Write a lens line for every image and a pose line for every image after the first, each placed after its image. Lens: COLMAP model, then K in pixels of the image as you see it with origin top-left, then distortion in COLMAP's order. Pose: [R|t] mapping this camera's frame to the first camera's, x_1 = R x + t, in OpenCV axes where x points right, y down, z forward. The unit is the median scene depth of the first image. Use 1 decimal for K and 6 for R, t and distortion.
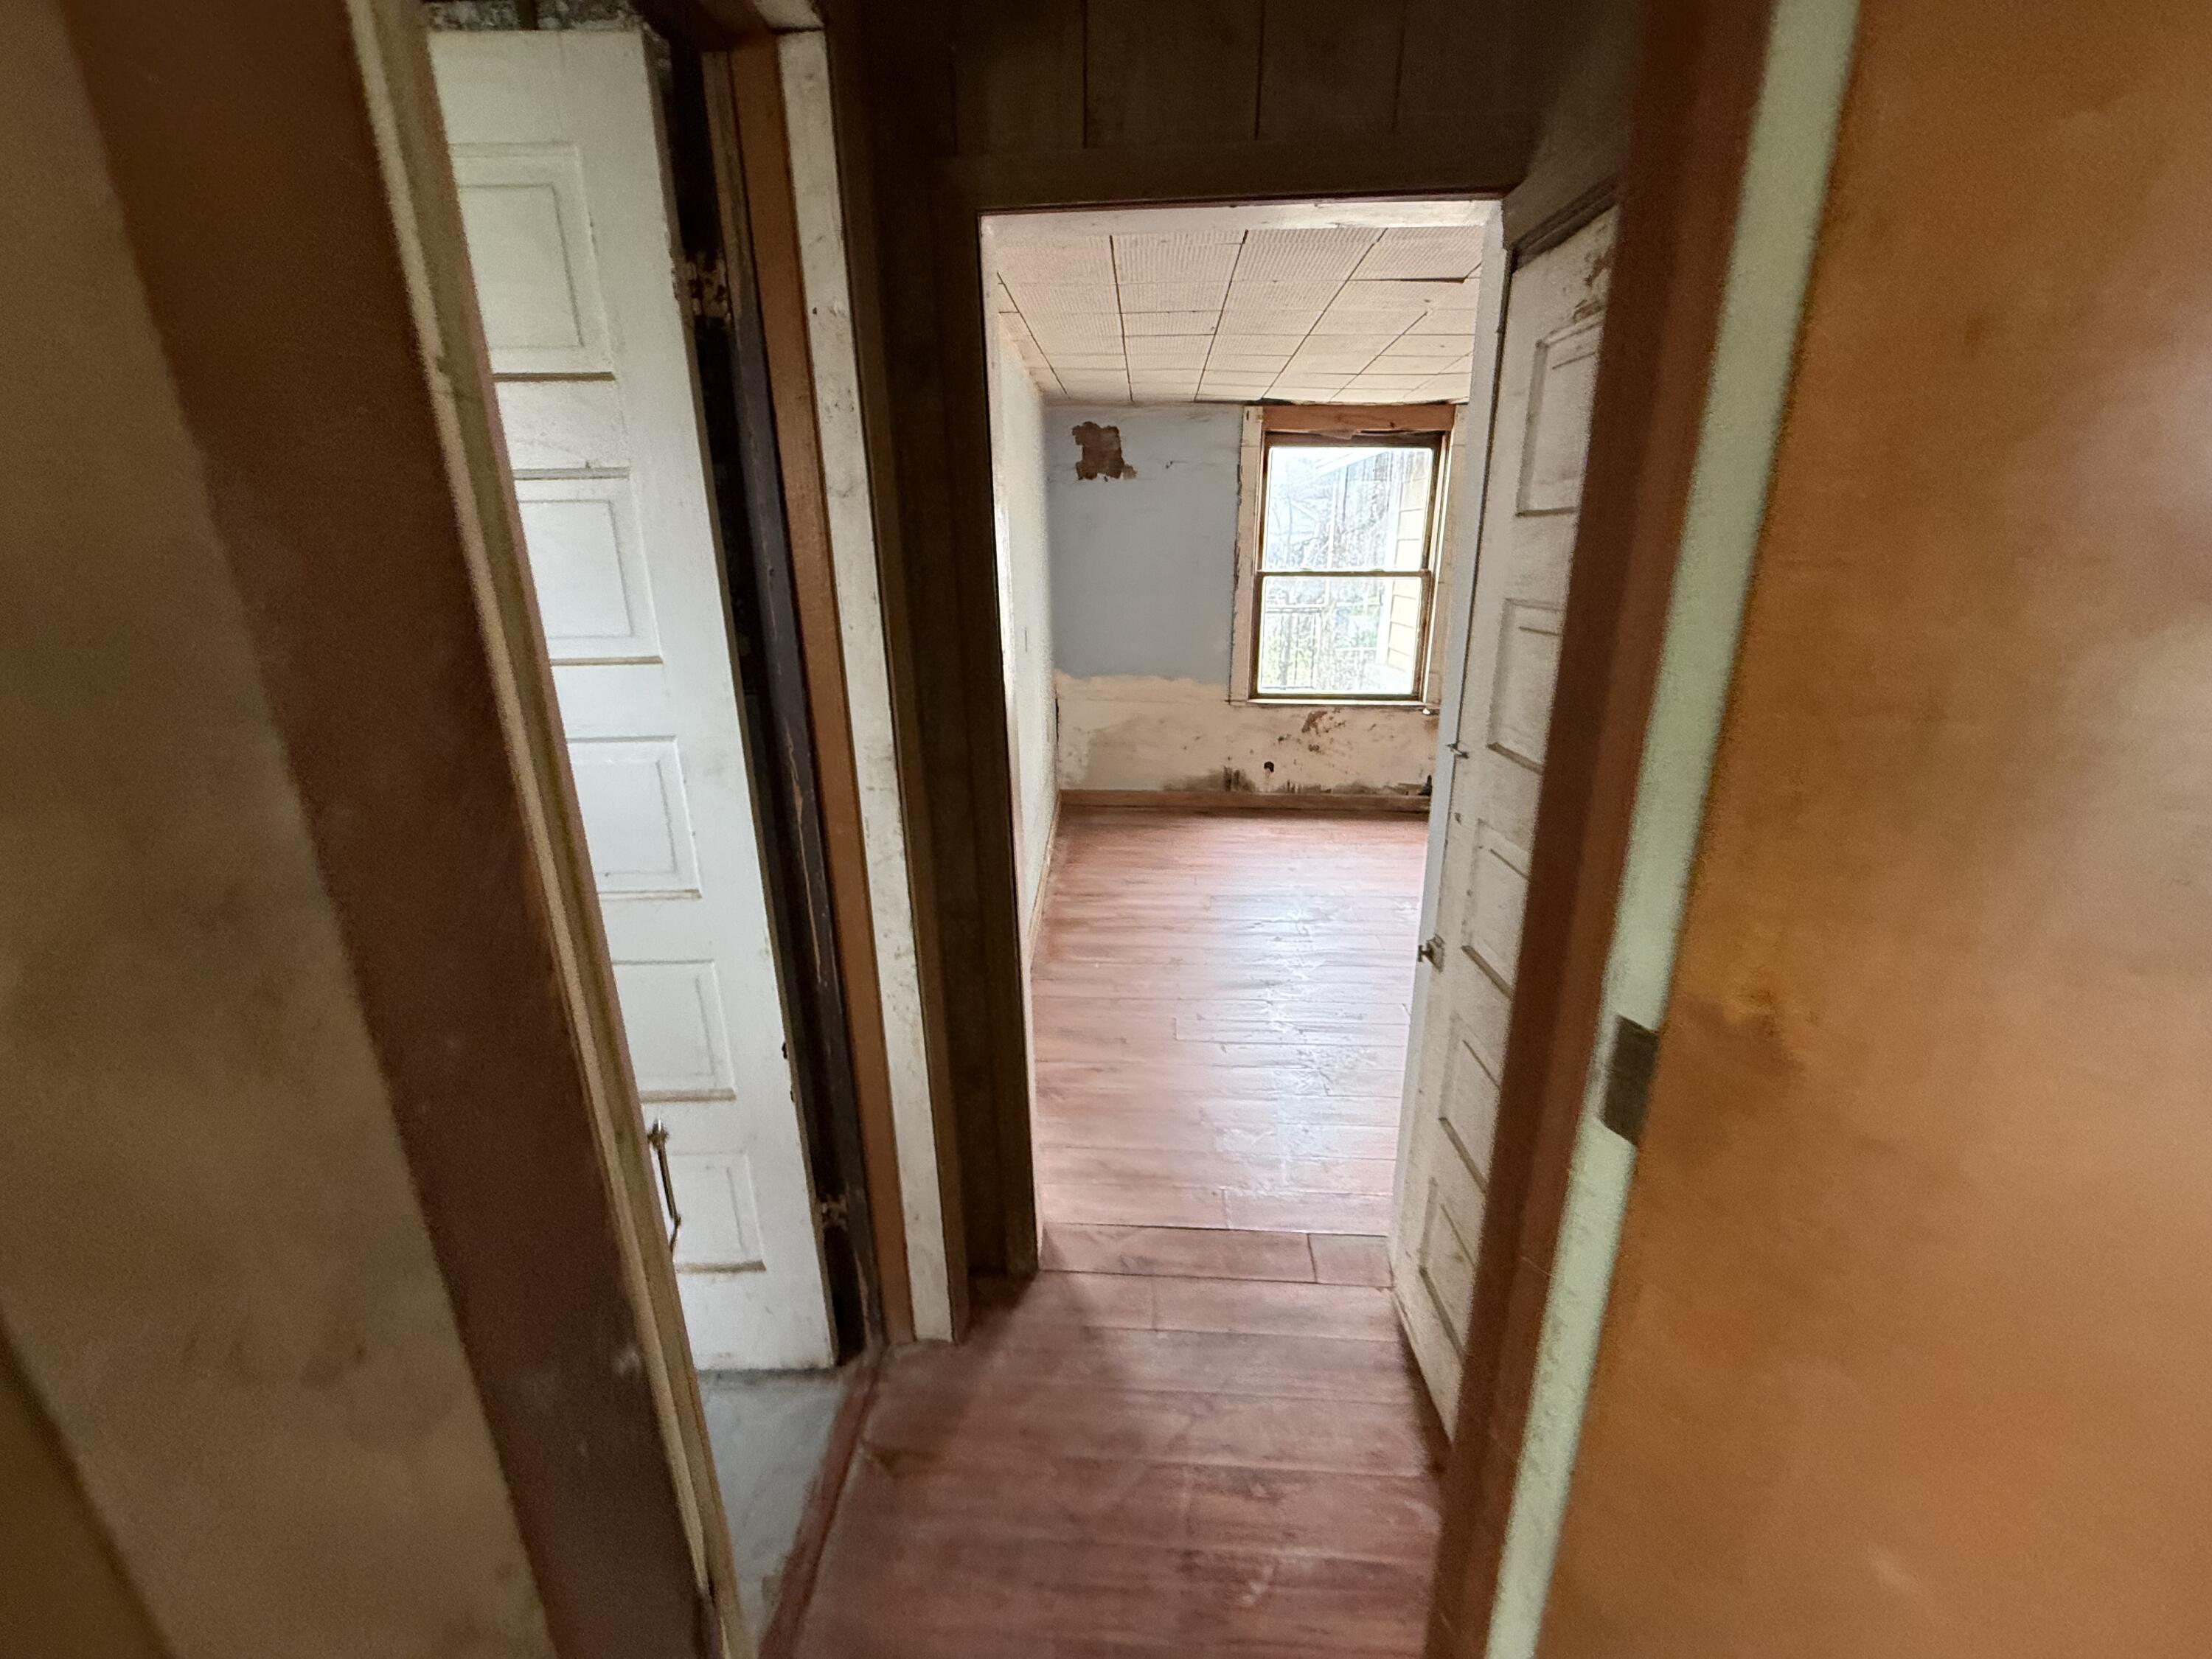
lens RADIAL K [[879.2, 0, 1111.4], [0, 879.2, 829.0], [0, 0, 1]] dist [-0.001109, 0.000114]
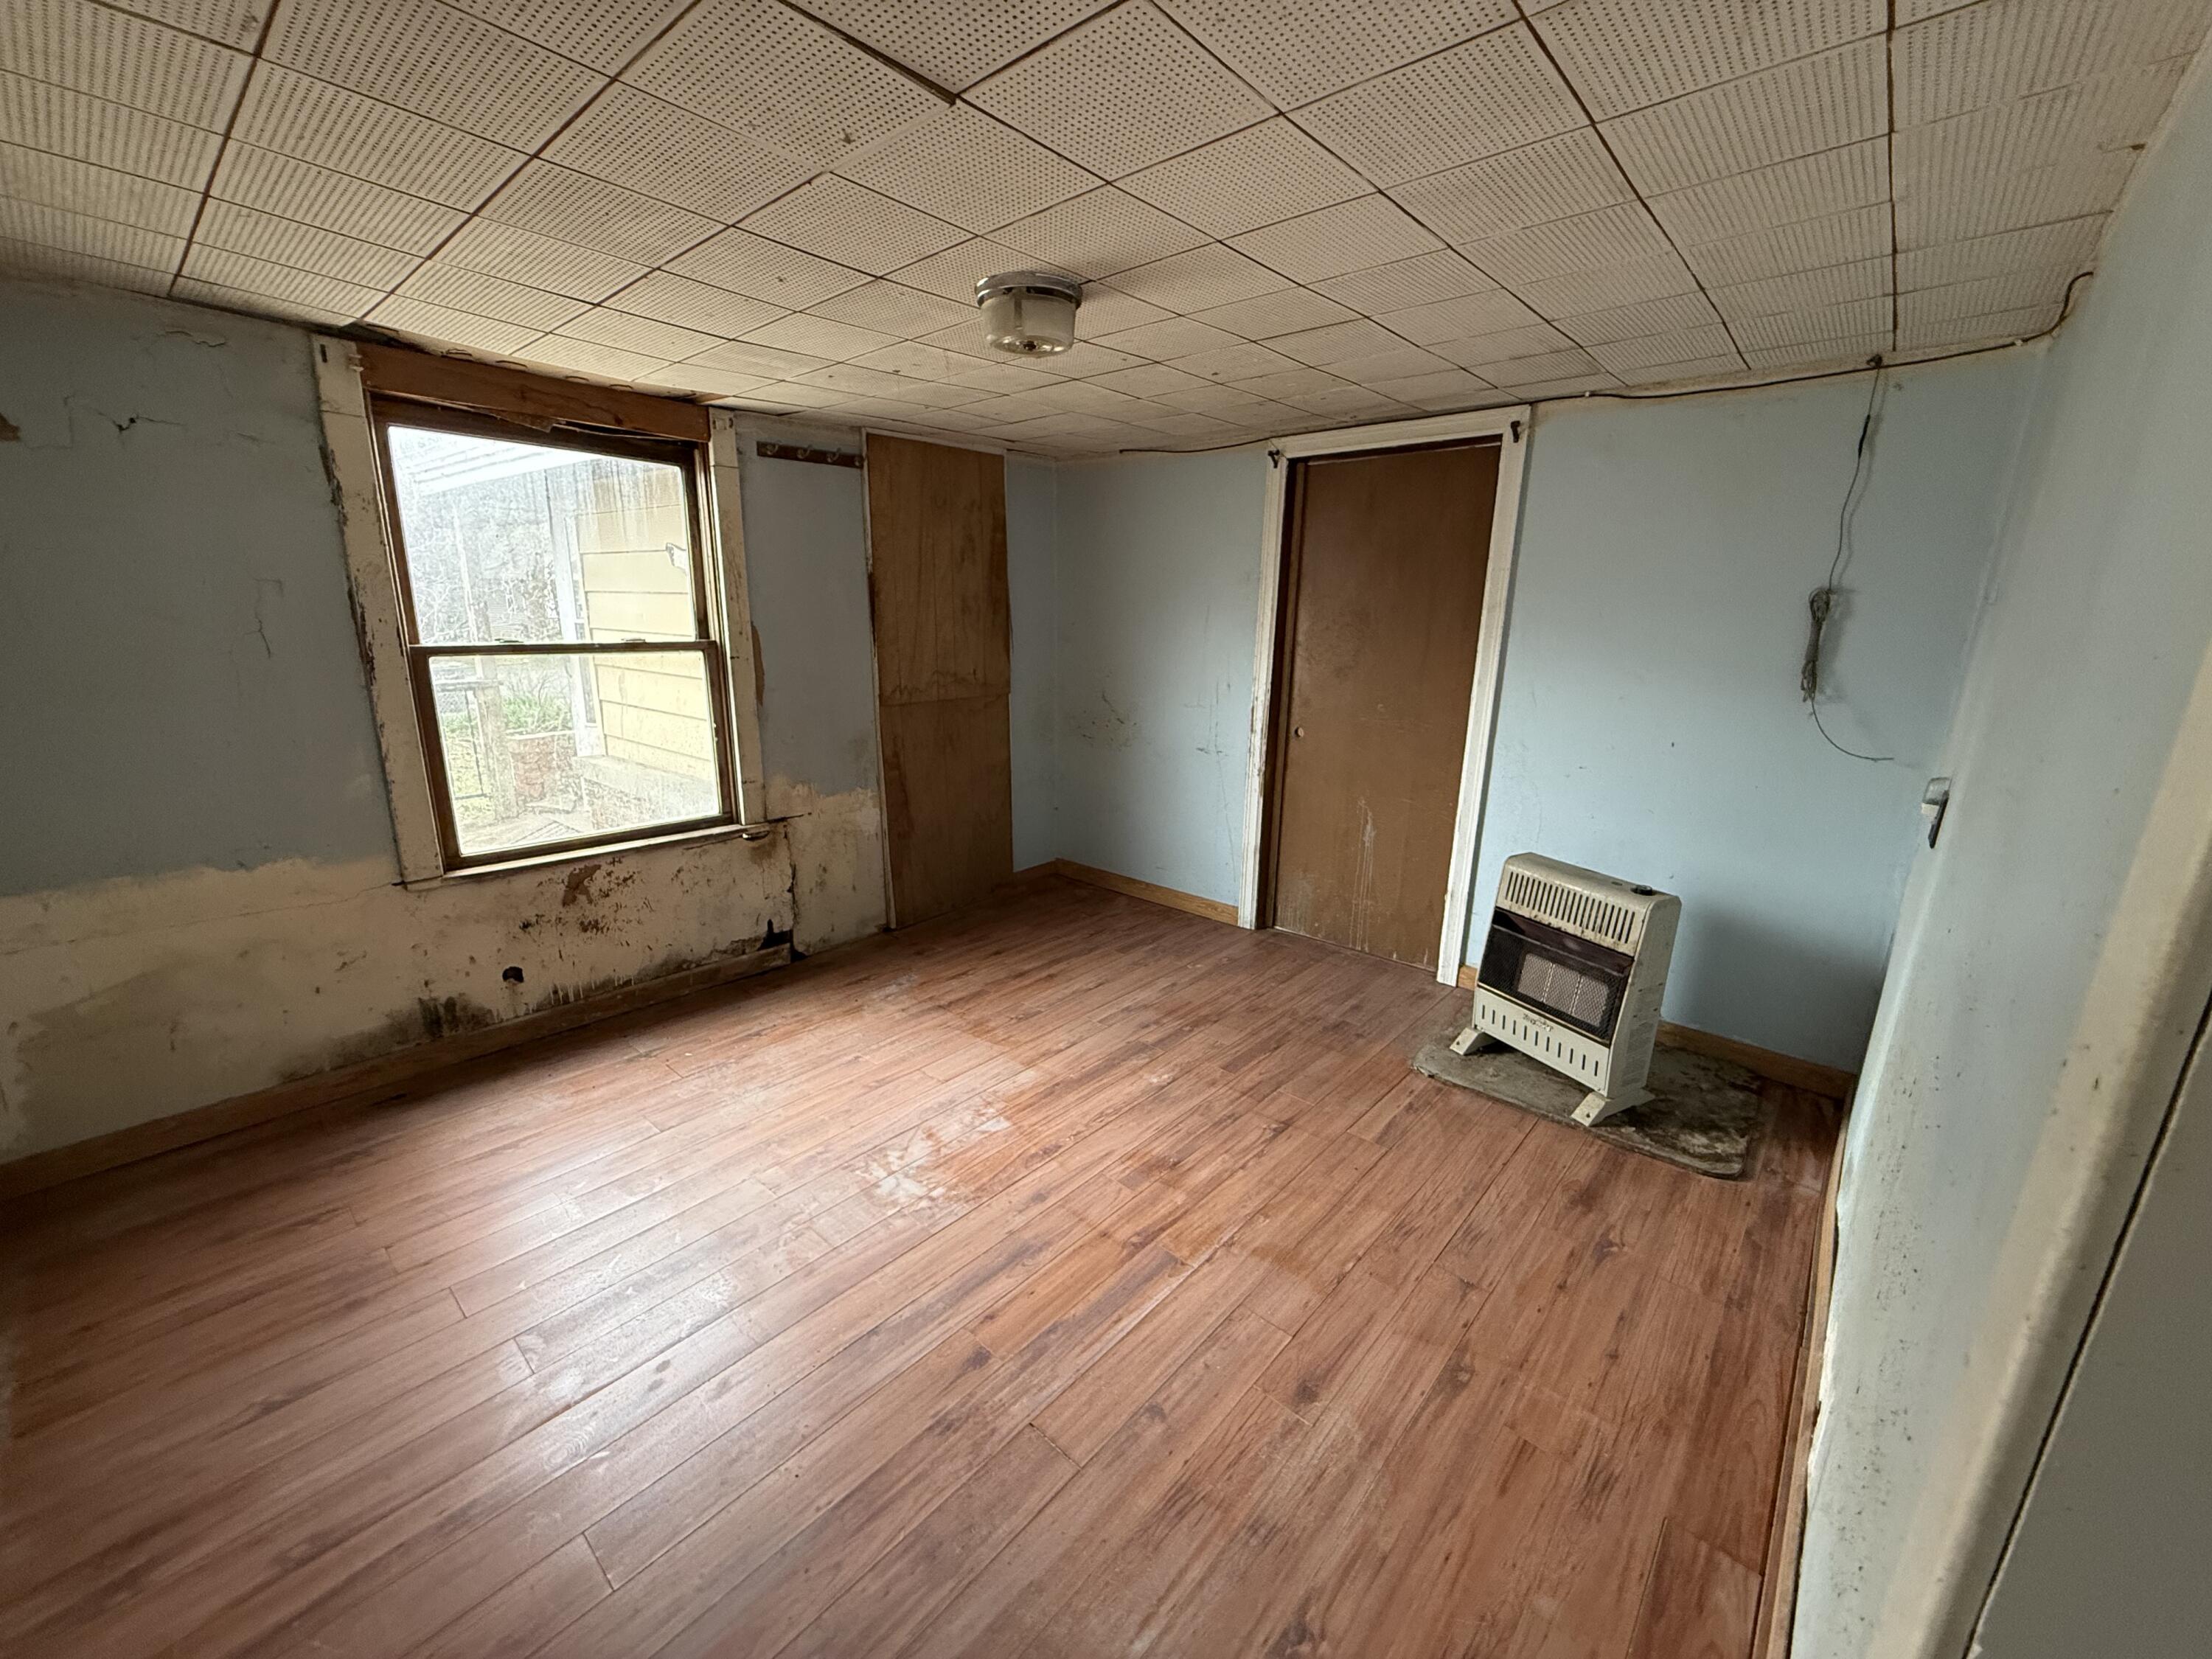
lens RADIAL K [[879.2, 0, 1097.7], [0, 879.2, 830.6], [0, 0, 1]] dist [-0.001109, 0.000114]
pose [[0.631487, -0.180131, 0.754173, 0.002030], [0.218116, 0.974633, 0.050153, -0.110849], [-0.744076, 0.132826, 0.654758, 0.322543]]
